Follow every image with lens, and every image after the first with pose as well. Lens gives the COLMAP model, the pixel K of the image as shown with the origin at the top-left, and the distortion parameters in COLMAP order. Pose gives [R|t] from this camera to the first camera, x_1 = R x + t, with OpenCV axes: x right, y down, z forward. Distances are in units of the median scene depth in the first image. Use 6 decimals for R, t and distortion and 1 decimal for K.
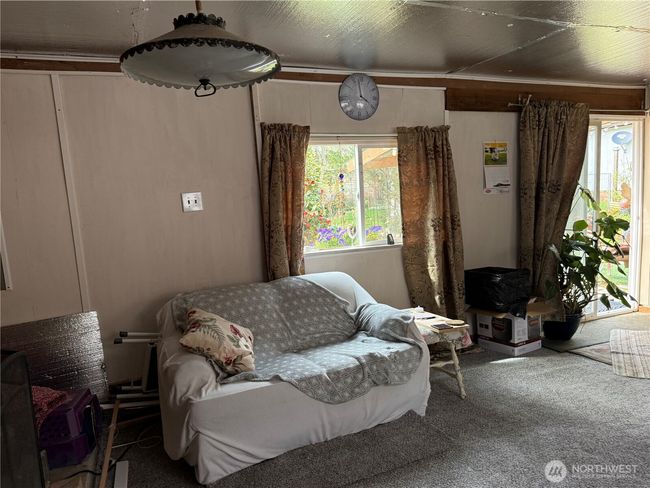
lens RADIAL K [[473.9, 0, 323.1], [0, 473.9, 246.2], [0, 0, 1]] dist [0.078982, -0.092070]
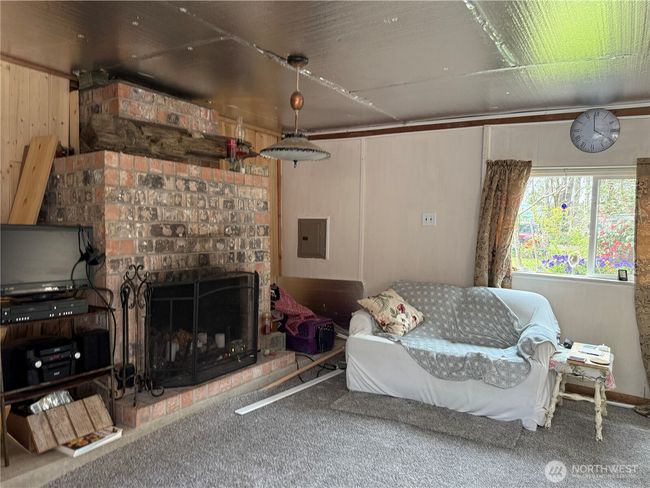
lens RADIAL K [[479.0, 0, 325.1], [0, 479.0, 237.5], [0, 0, 1]] dist [0.080068, -0.091499]
pose [[0.574035, 0.106824, -0.811833, 0.713717], [-0.150426, 0.988338, 0.023686, -0.028917], [0.804895, 0.108524, 0.583410, -0.053124]]
